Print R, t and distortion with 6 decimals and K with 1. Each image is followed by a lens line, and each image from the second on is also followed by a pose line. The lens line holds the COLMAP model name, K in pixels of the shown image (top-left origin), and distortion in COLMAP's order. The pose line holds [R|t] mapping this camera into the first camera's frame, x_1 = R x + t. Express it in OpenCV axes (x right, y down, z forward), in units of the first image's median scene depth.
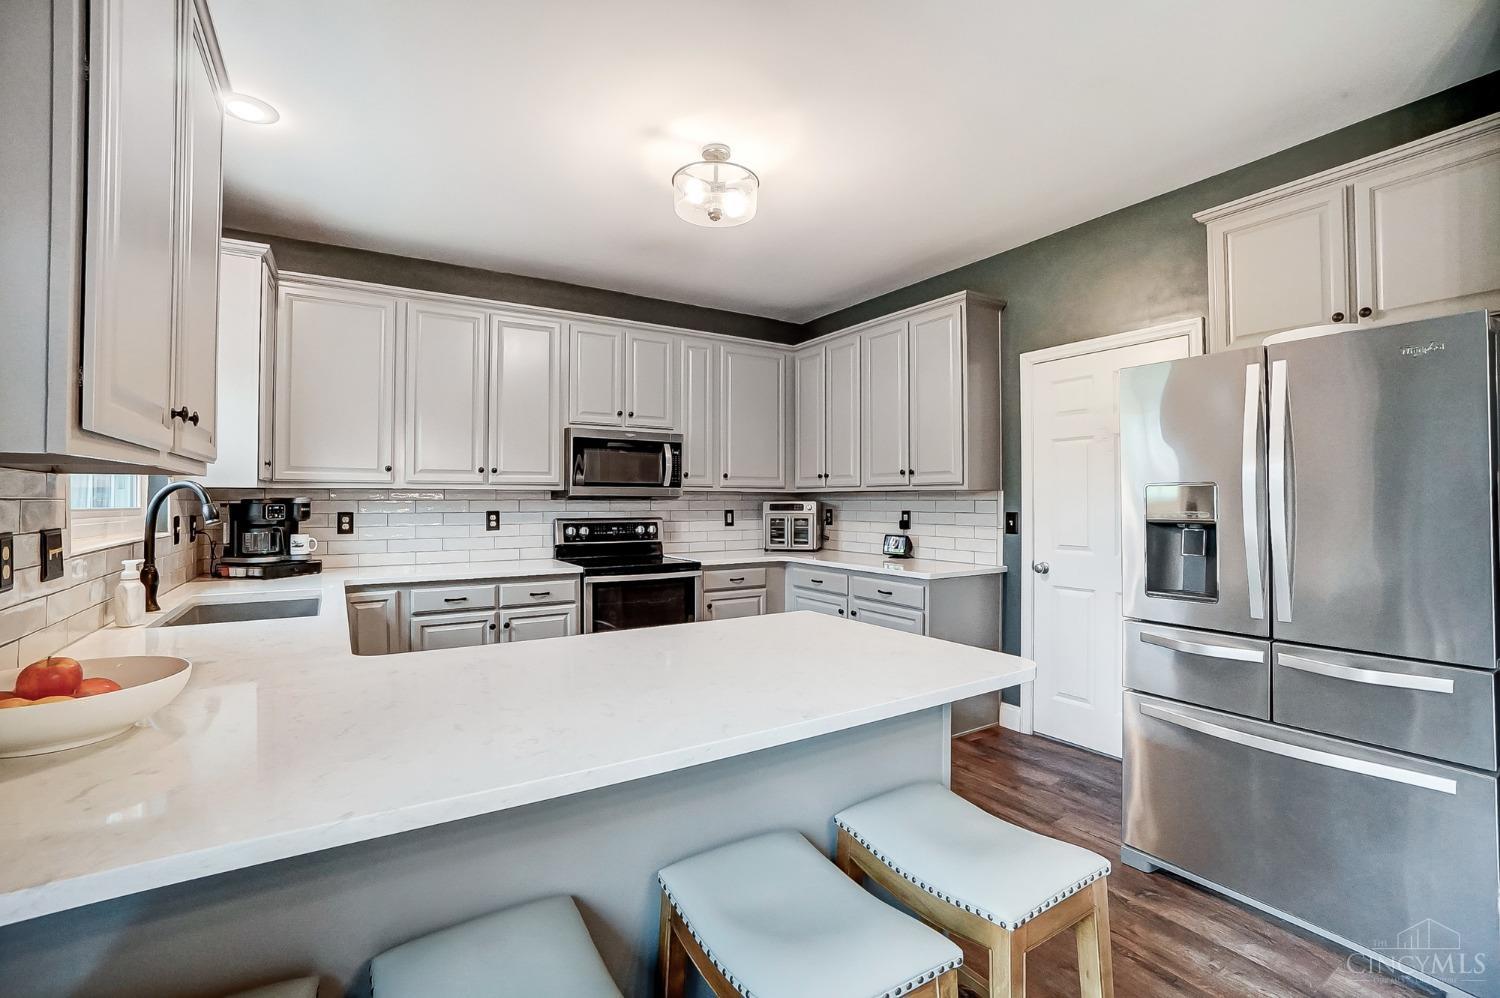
lens RADIAL K [[669.0, 0, 762.9], [0, 669.0, 497.6], [0, 0, 1]] dist [-0.042326, 0.007247]
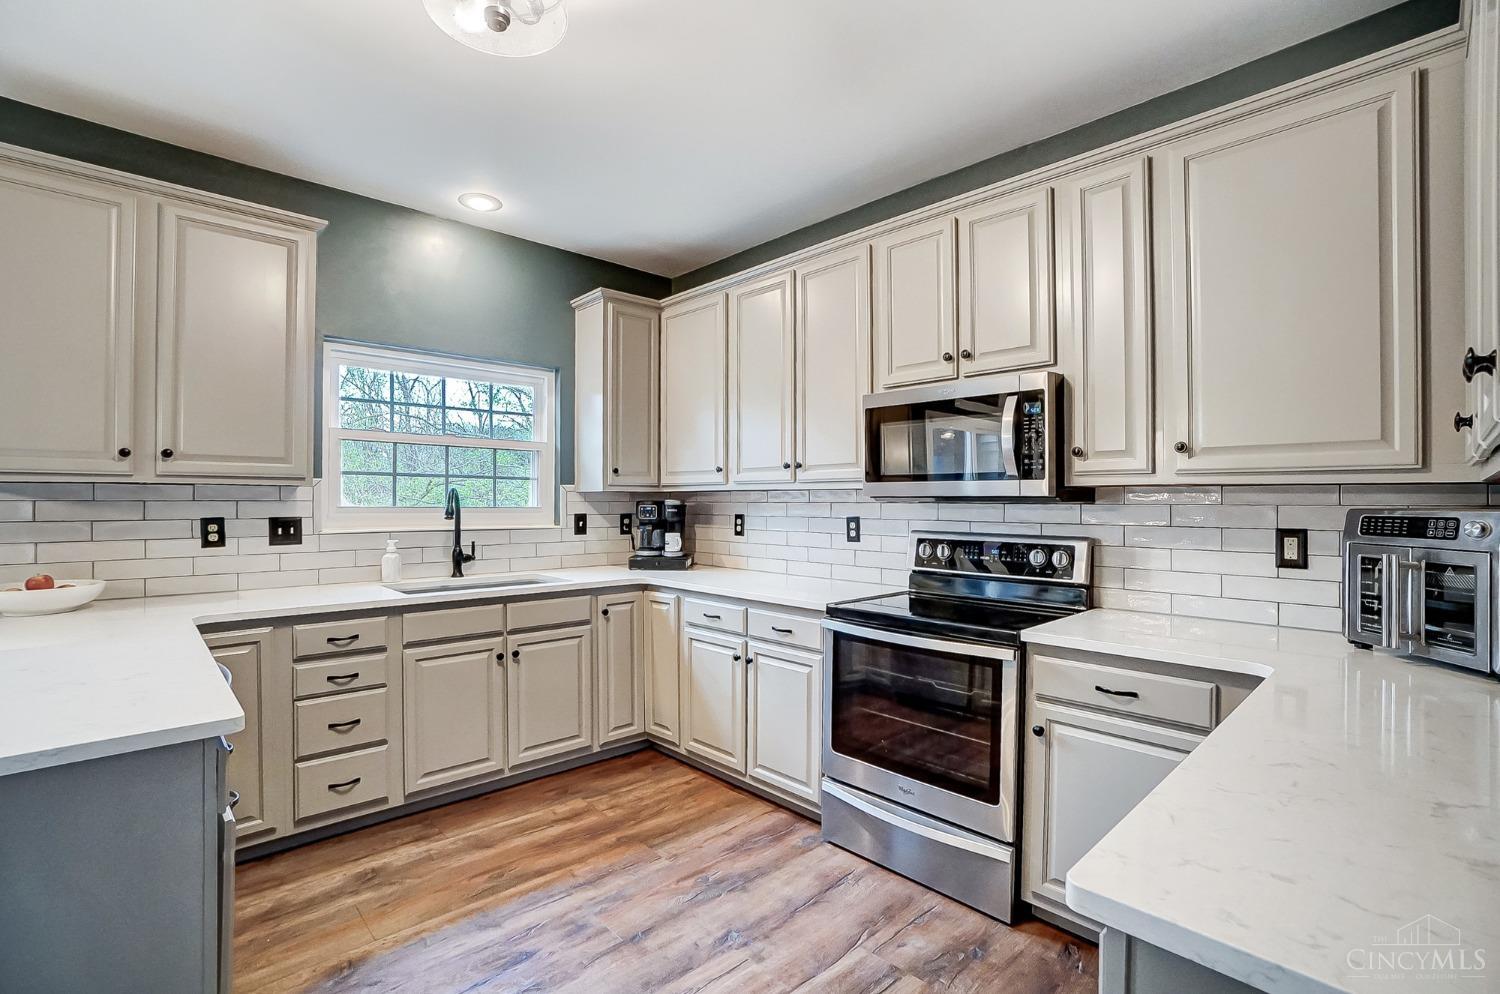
lens RADIAL K [[669.0, 0, 749.9], [0, 669.0, 505.3], [0, 0, 1]] dist [-0.042326, 0.007247]
pose [[0.189528, 0.005390, -0.981860, 0.342194], [0.000107, 0.999985, 0.005511, 0.002108], [0.981875, -0.001149, 0.189525, 0.733101]]
